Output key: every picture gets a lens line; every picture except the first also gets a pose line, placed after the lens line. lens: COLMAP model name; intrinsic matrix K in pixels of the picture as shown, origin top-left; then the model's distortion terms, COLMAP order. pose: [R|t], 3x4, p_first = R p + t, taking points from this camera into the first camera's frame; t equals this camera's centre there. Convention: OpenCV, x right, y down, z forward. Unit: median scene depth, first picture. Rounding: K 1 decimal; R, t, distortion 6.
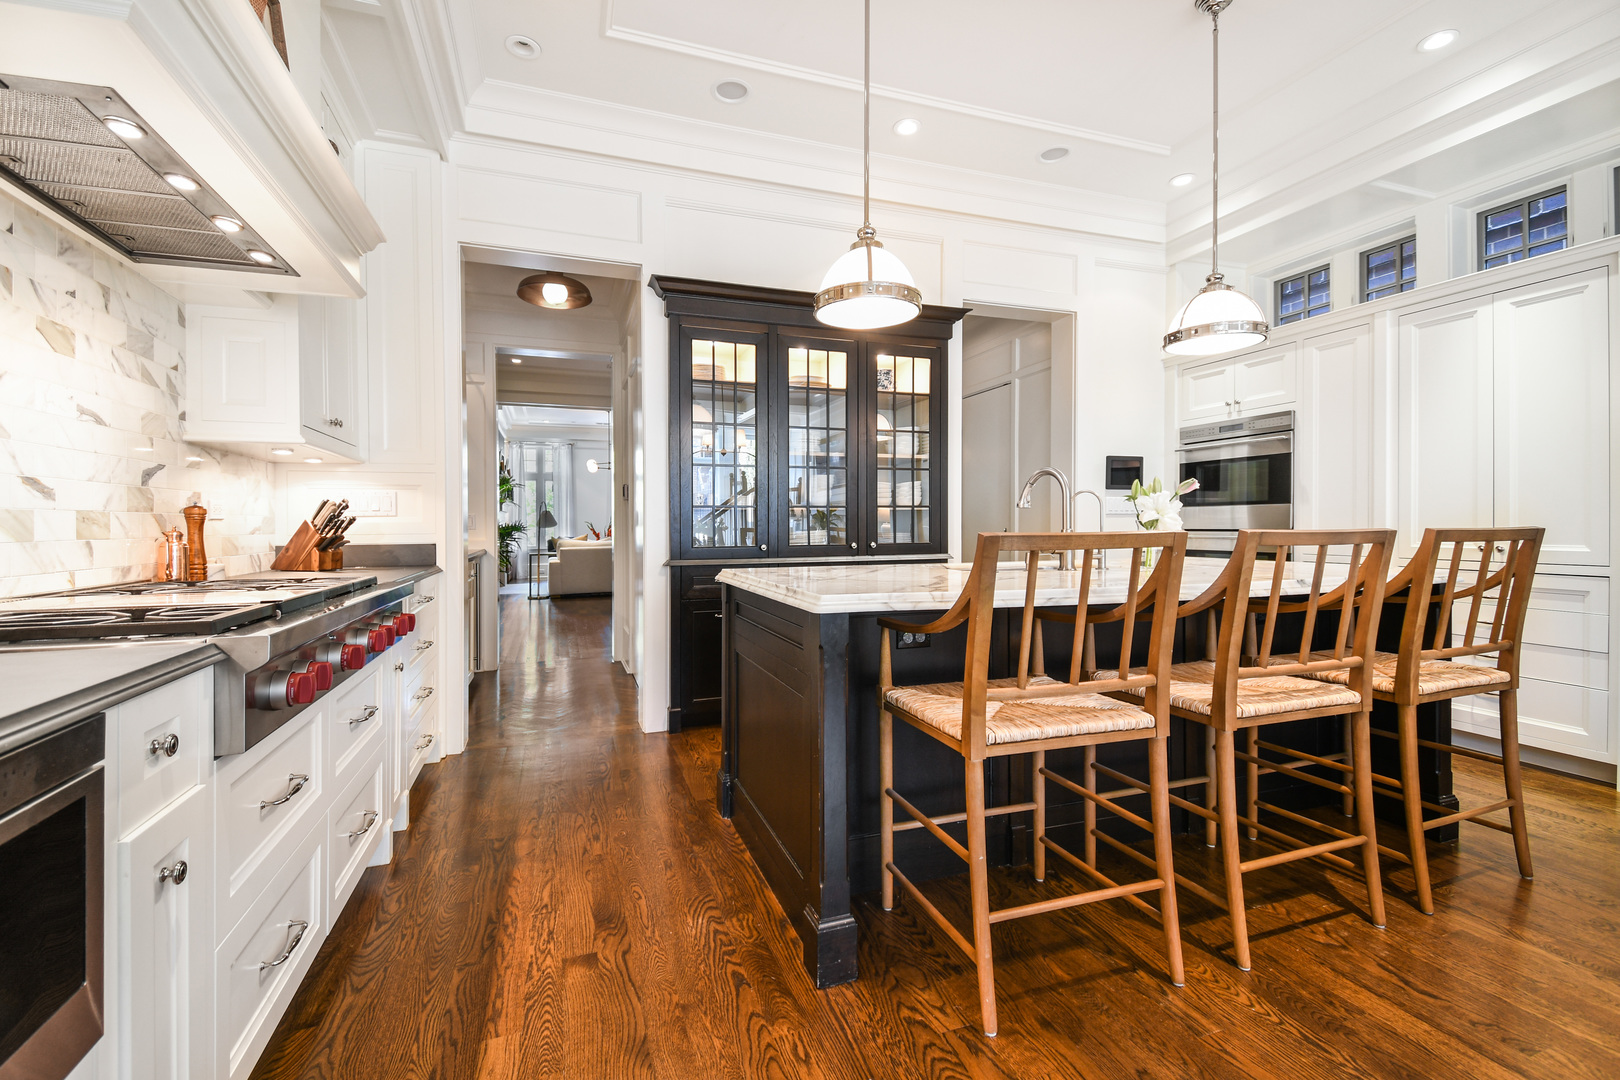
lens RADIAL K [[715.1, 0, 813.7], [0, 715.1, 516.7], [0, 0, 1]] dist [0.017665, -0.020419]
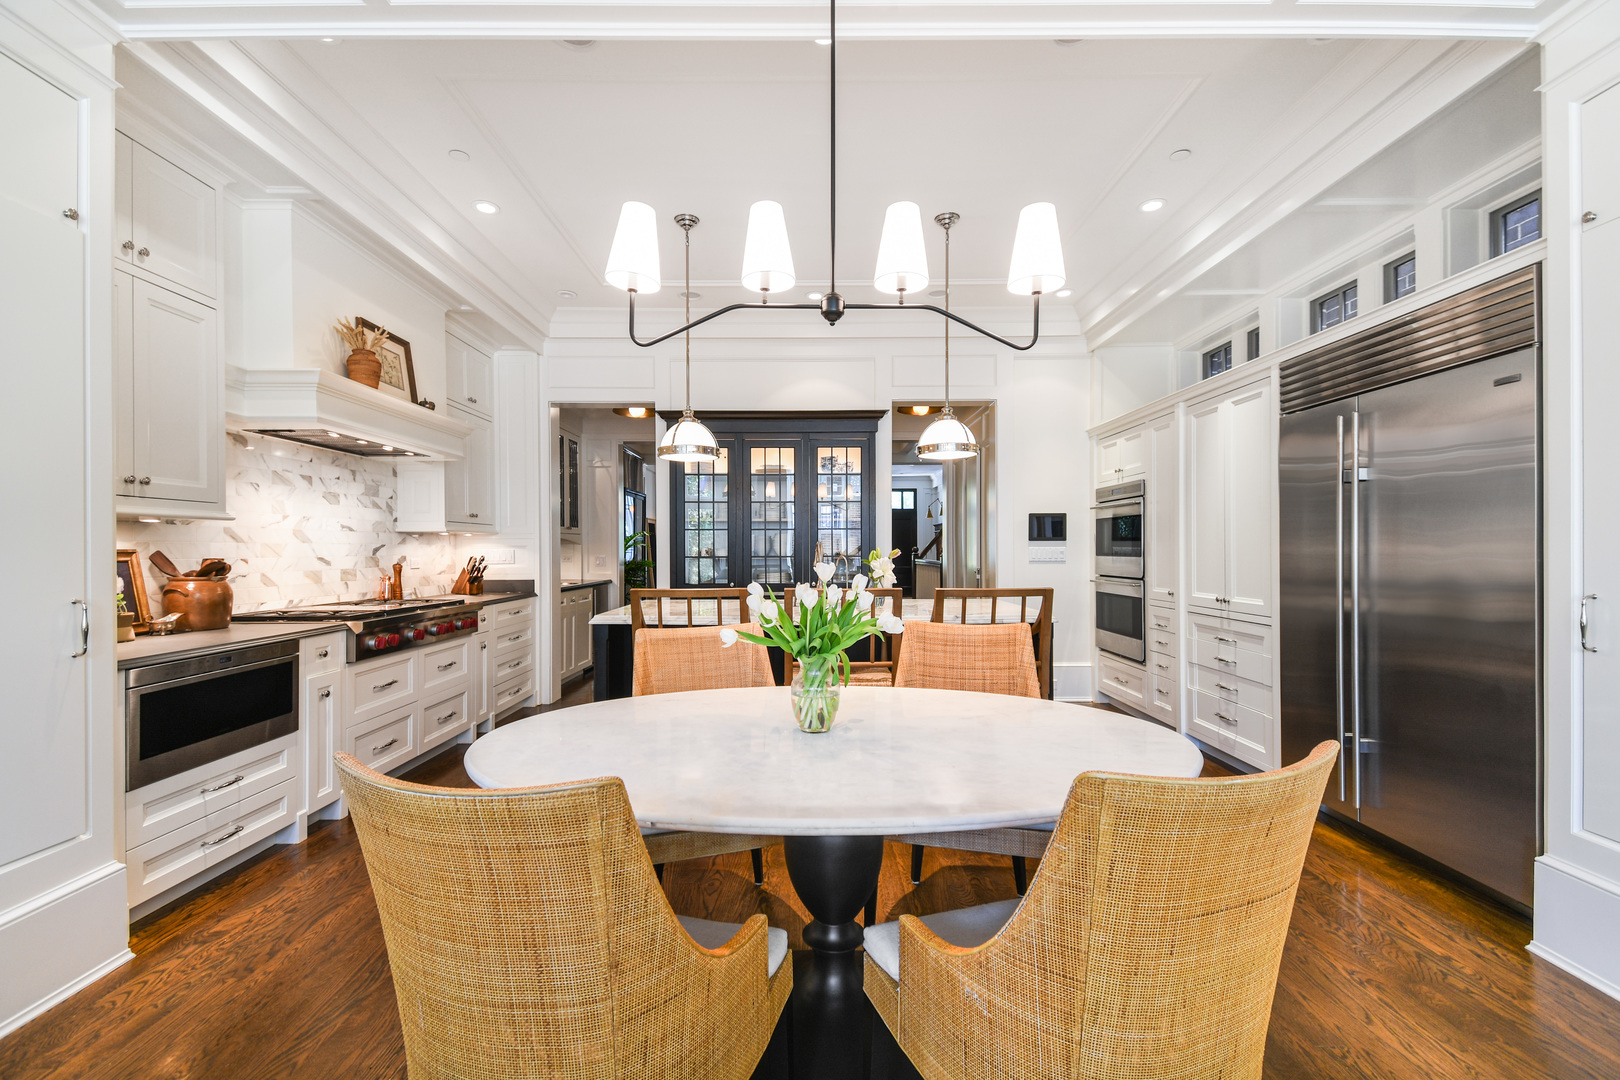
lens RADIAL K [[708.0, 0, 810.0], [0, 708.0, 540.0], [0, 0, 1]] dist [0.000213, 0.000123]
pose [[0.944367, -0.000639, -0.328892, 0.973420], [0.000487, 1.000000, -0.000544, -0.083871], [0.328892, 0.000353, 0.944367, -0.570525]]
